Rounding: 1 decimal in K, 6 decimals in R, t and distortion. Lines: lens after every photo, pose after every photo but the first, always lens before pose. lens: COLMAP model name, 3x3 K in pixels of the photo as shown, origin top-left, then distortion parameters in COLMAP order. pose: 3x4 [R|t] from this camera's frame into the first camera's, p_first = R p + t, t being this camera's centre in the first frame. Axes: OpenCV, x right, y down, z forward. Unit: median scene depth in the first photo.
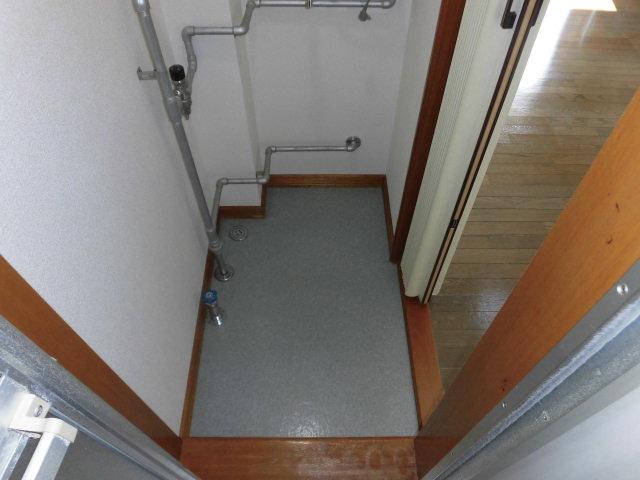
lens RADIAL K [[464.2, 0, 320.0], [0, 464.2, 240.0], [0, 0, 1]] dist [-0.052657, -0.002736]
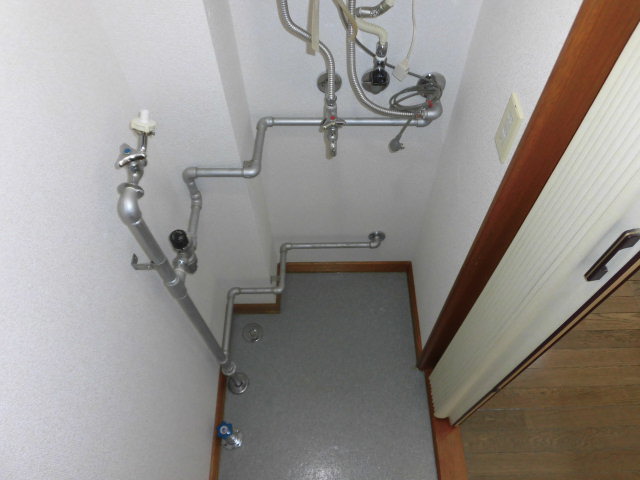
lens RADIAL K [[464.2, 0, 320.0], [0, 464.2, 240.0], [0, 0, 1]] dist [-0.052657, -0.002736]
pose [[0.999738, -0.008836, -0.021126, -0.022275], [0.010305, 0.997460, 0.070482, -0.299516], [0.020449, -0.070682, 0.997289, 0.104216]]
